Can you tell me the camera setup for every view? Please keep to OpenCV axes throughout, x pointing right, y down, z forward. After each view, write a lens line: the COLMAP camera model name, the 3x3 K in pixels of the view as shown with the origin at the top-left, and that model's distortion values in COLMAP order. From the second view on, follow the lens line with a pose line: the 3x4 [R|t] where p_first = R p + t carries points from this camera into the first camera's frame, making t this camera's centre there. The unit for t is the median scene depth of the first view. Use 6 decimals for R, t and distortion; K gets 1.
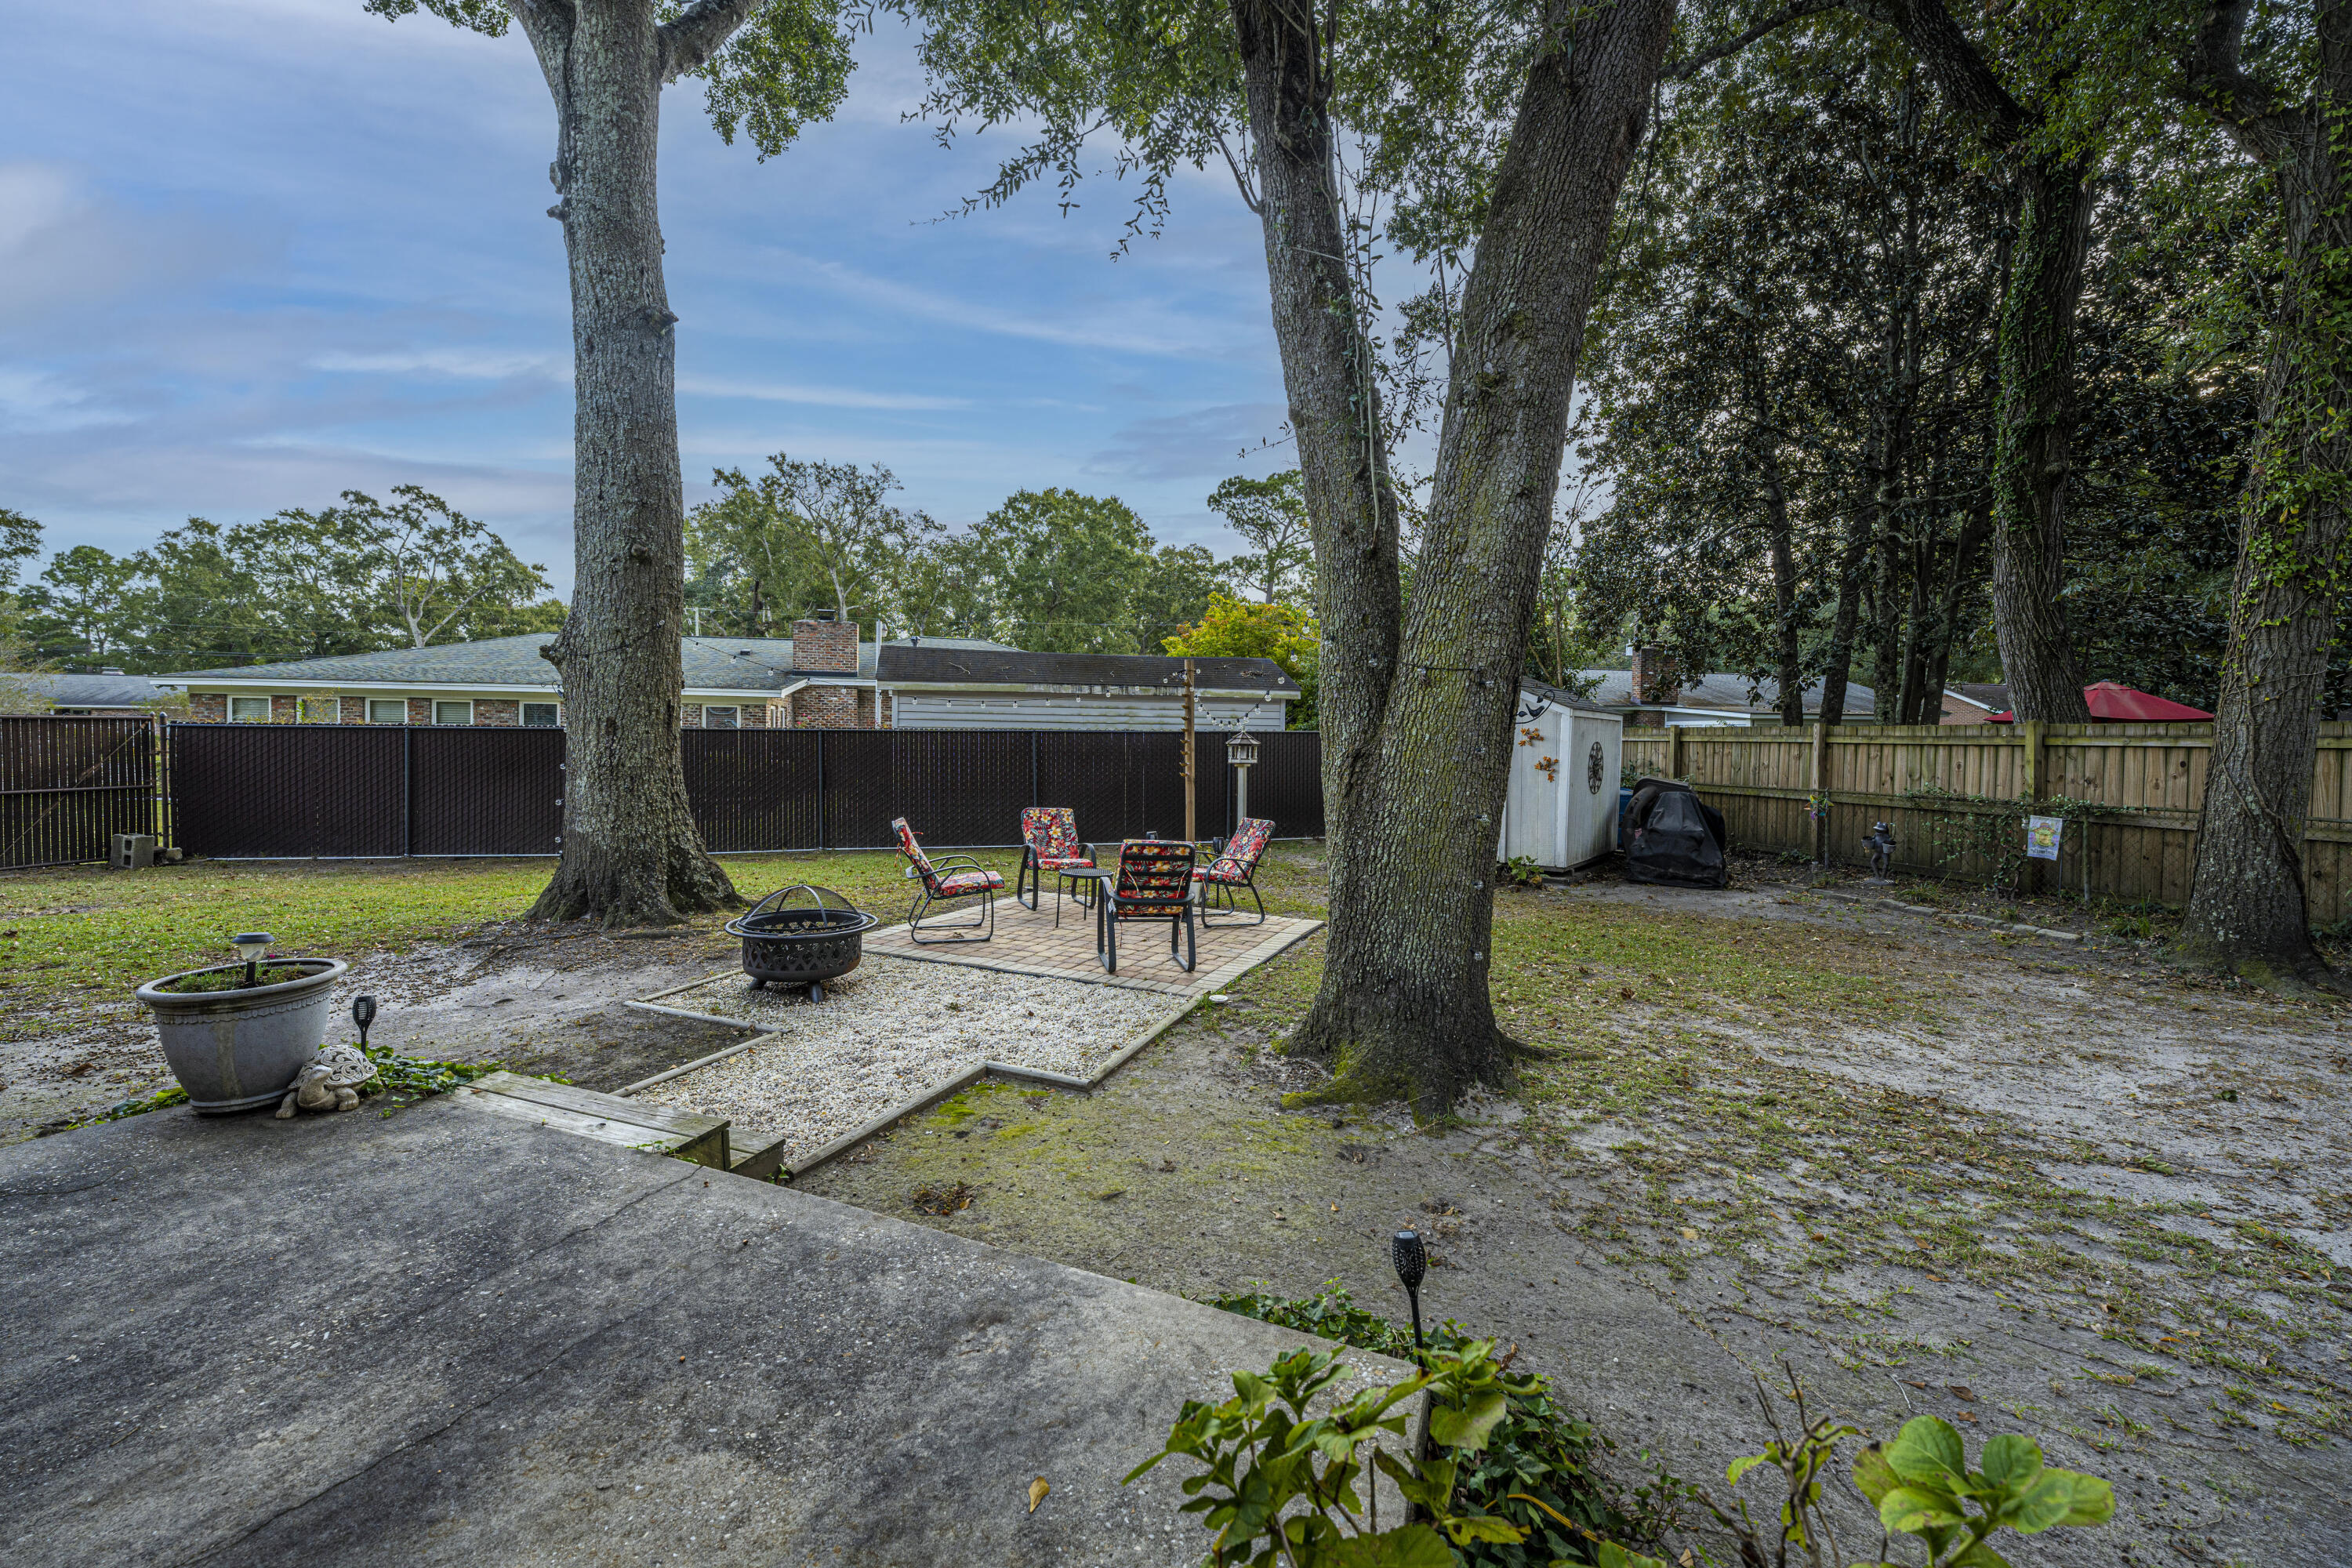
lens RADIAL K [[939.9, 0, 1176.5], [0, 939.9, 754.2], [0, 0, 1]] dist [-0.001183, -0.000152]
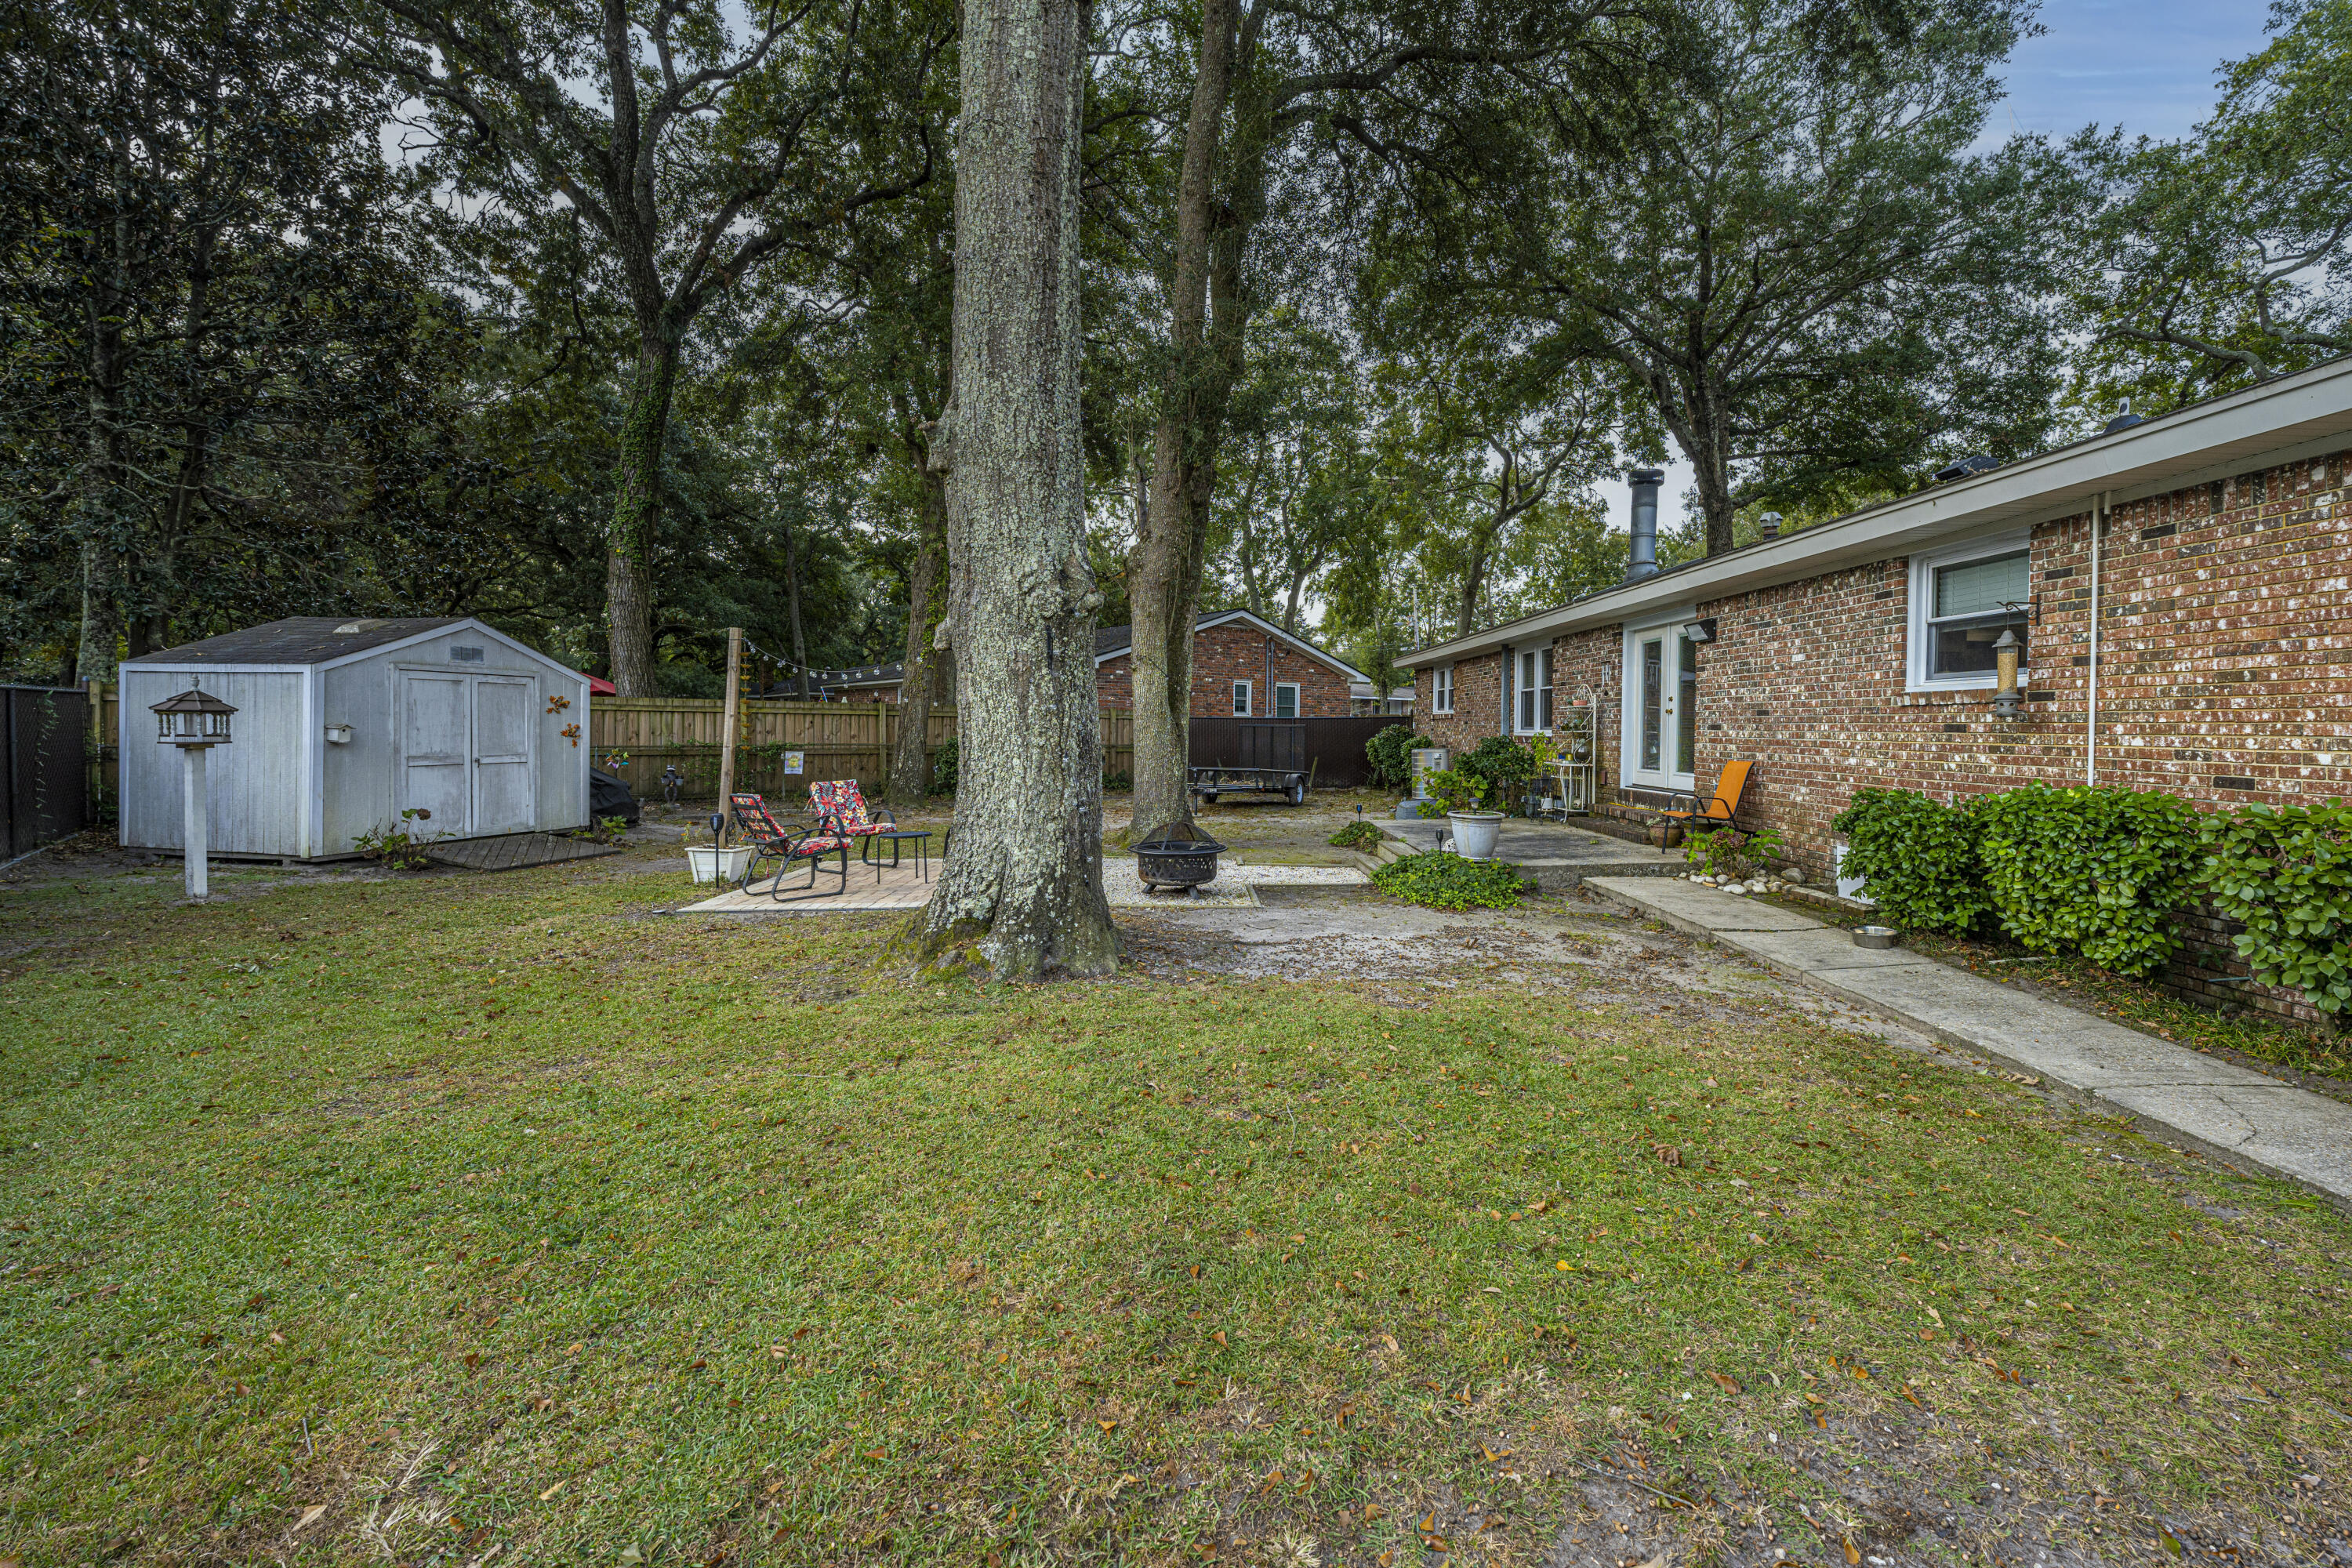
lens RADIAL K [[968.0, 0, 1252.3], [0, 968.0, 727.3], [0, 0, 1]] dist [-0.000865, -0.000055]
pose [[-0.447431, -0.019561, 0.894104, -0.760803], [-0.003855, 0.999794, 0.019944, -0.014521], [-0.894310, 0.005477, -0.447414, 0.674121]]
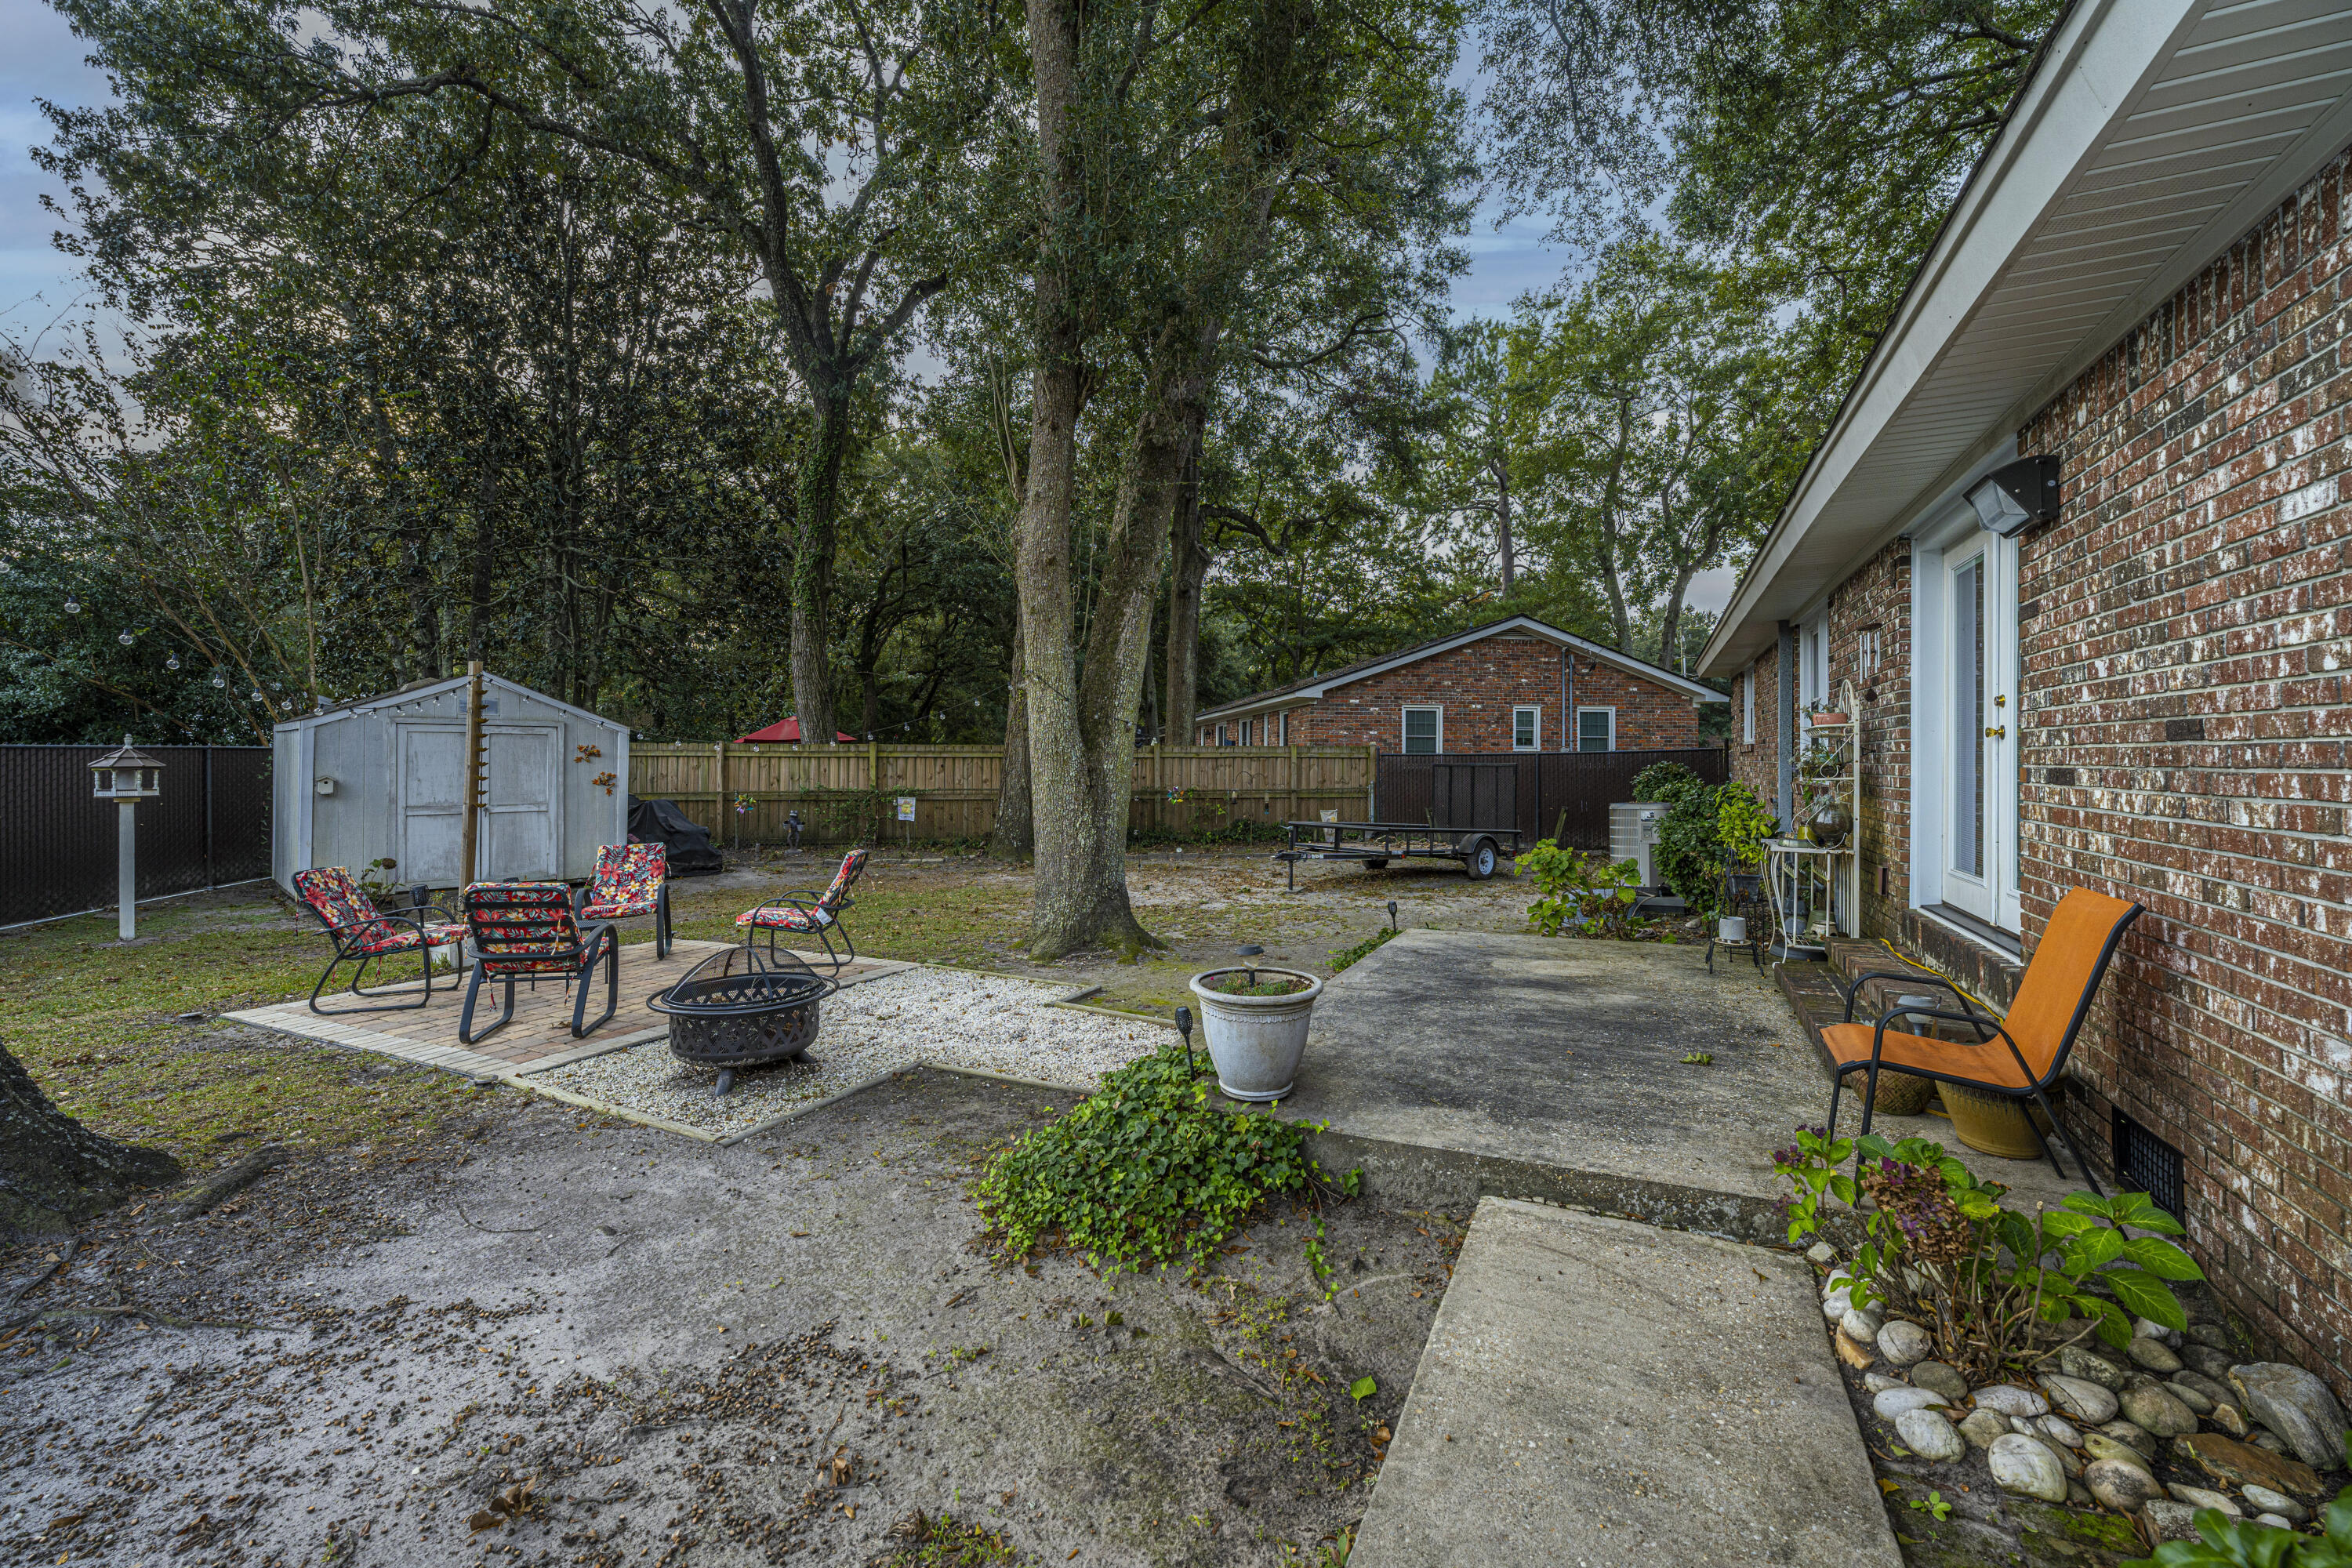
lens RADIAL K [[939.9, 0, 1176.5], [0, 939.9, 754.2], [0, 0, 1]] dist [-0.001183, -0.000152]
pose [[0.062283, -0.008368, 0.998023, -0.517195], [0.015771, 0.999848, 0.007399, -0.012419], [-0.997934, 0.015279, 0.062406, 0.246990]]
